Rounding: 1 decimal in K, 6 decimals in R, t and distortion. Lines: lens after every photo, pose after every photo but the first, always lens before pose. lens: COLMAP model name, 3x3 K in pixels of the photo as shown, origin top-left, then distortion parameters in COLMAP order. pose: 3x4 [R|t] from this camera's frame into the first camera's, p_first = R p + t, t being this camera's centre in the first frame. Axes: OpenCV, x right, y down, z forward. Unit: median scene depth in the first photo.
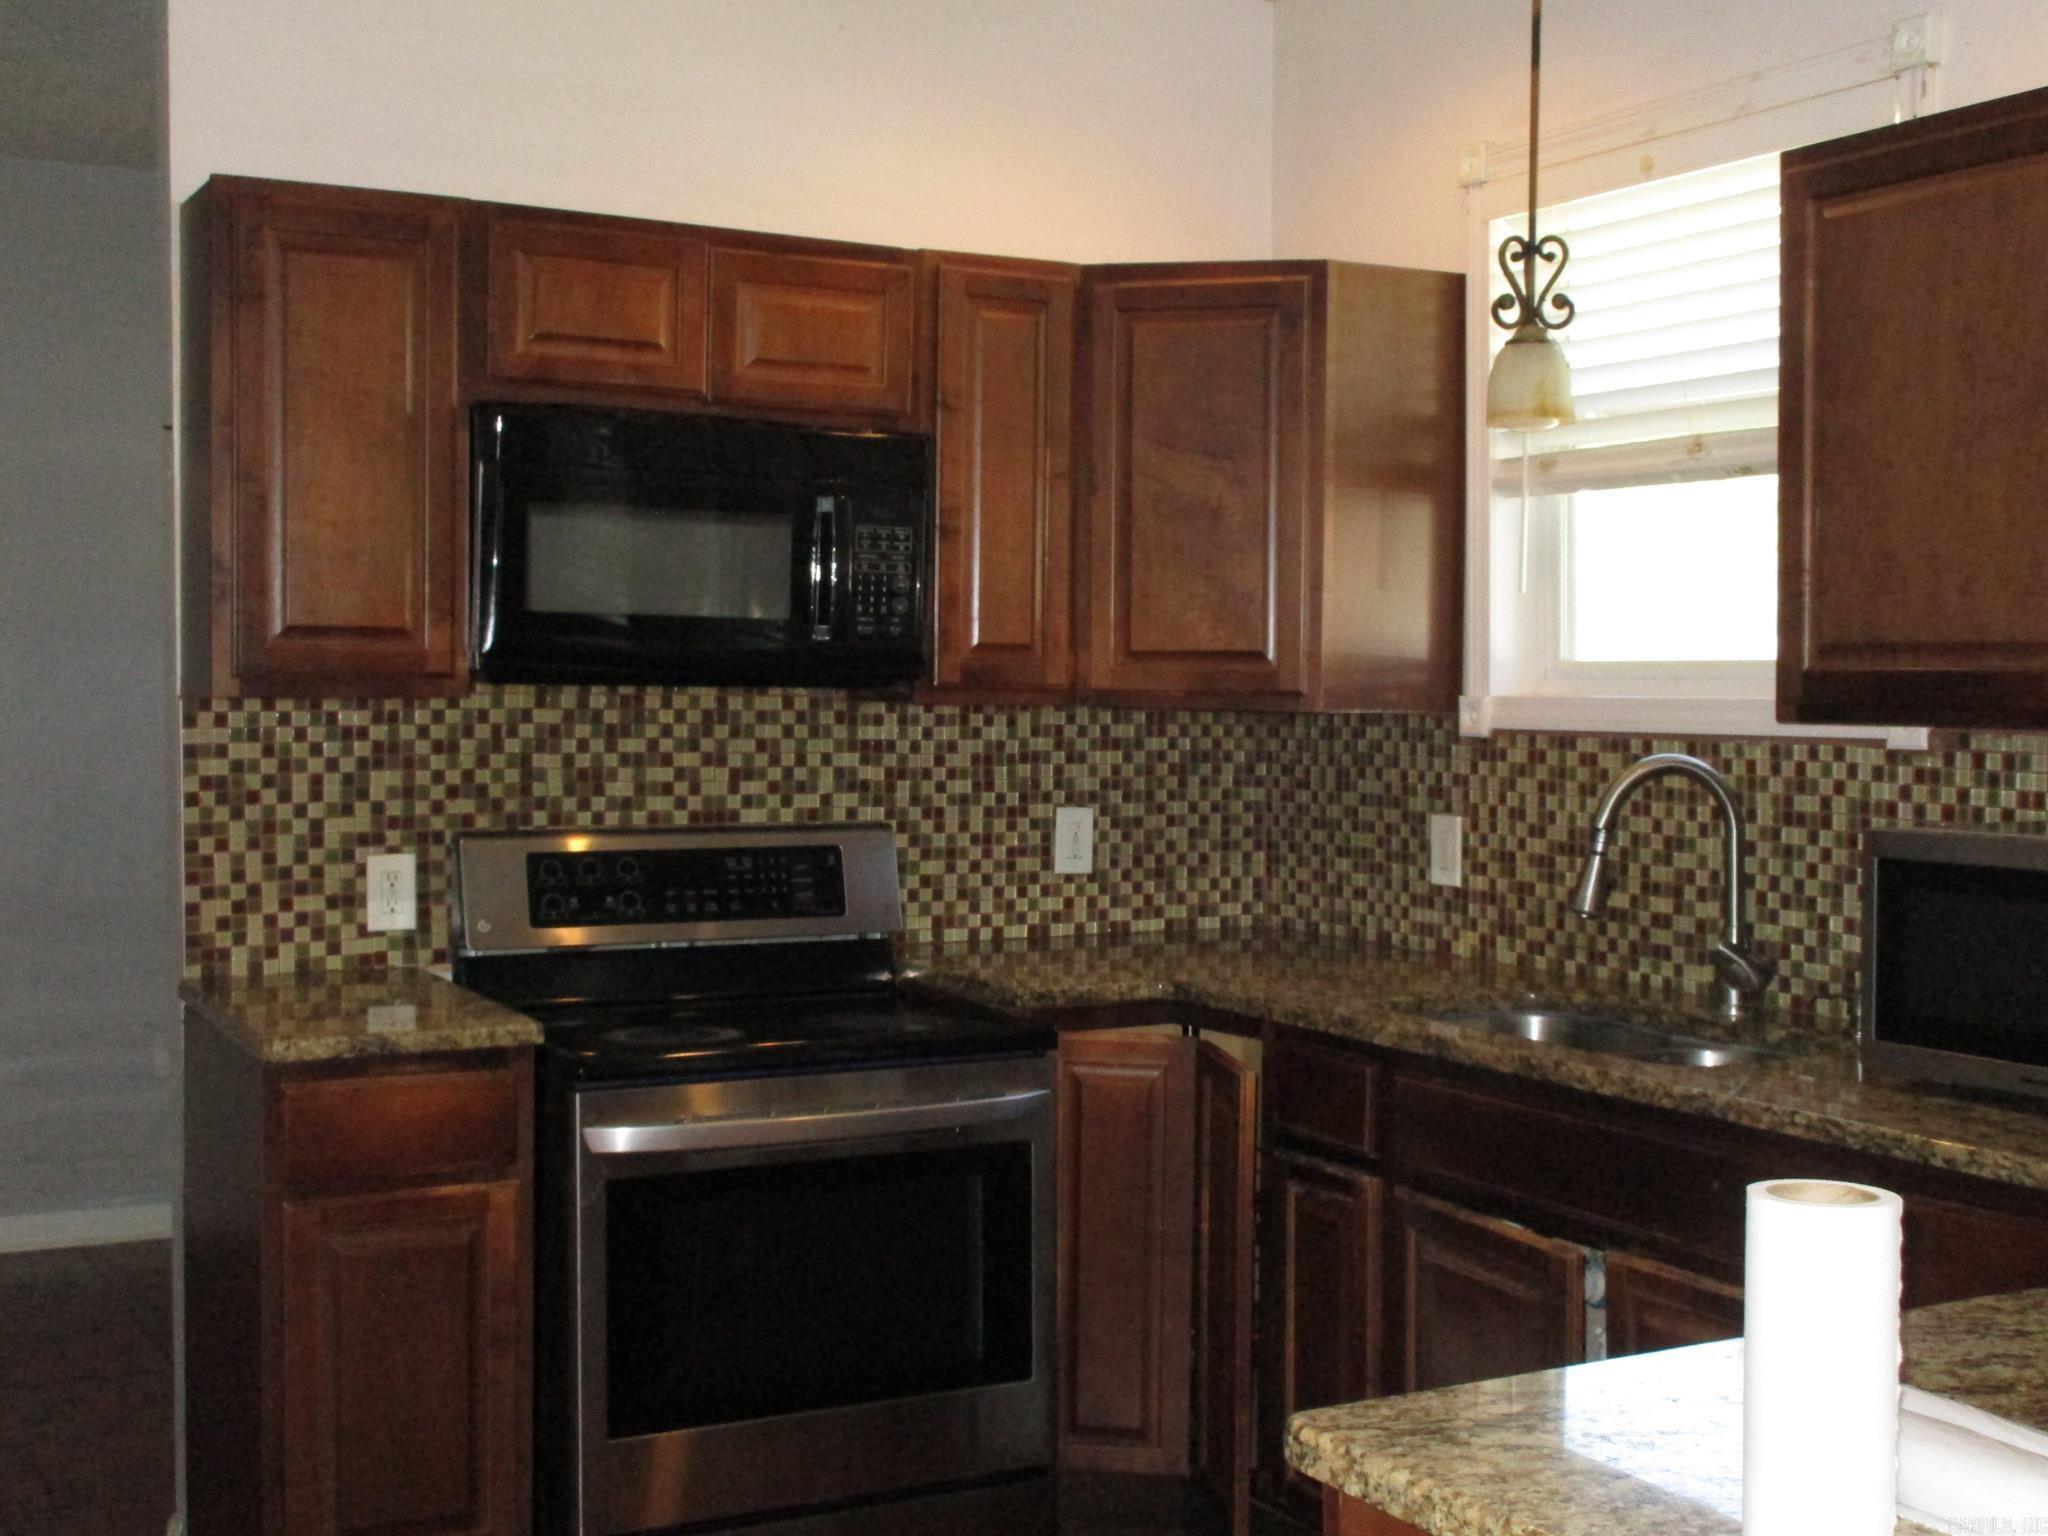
lens RADIAL K [[2437.5, 0, 1025.5], [0, 2437.5, 764.2], [0, 0, 1]] dist [-0.020954, 0.000000]
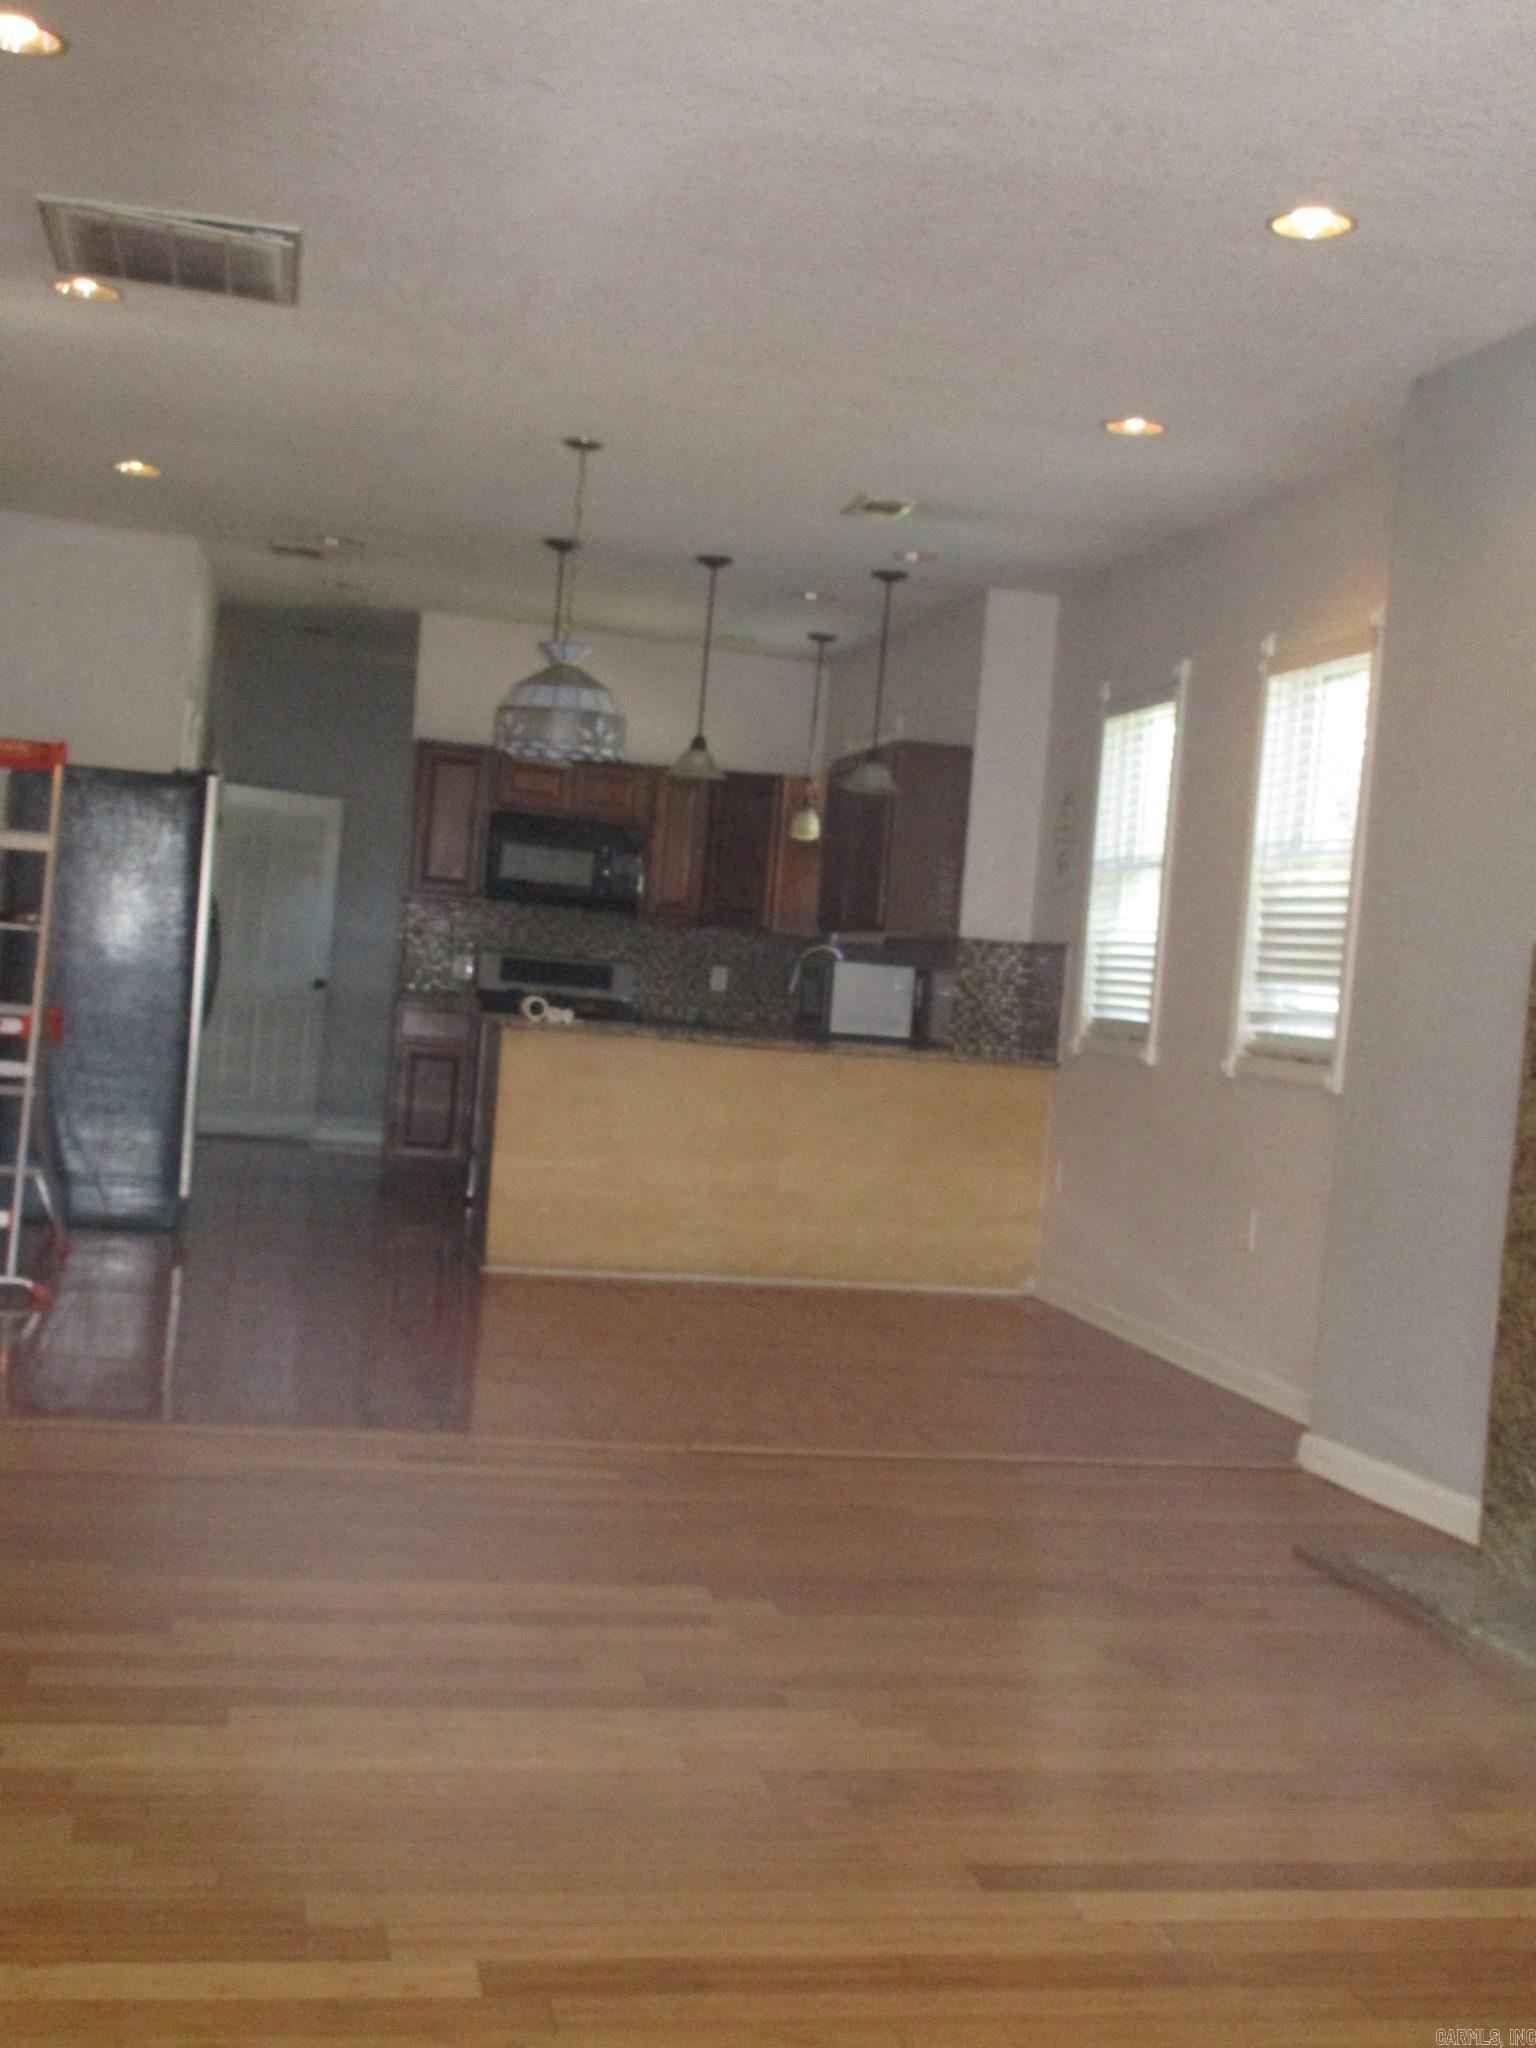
lens RADIAL K [[2437.5, 0, 767.4], [0, 2437.5, 1024.8], [0, 0, 1]] dist [-0.020954, 0.000000]
pose [[0.954822, 0.079795, -0.286264, 0.935163], [-0.087434, 0.996072, -0.013983, 0.127147], [0.284024, 0.038380, 0.958049, -1.724580]]
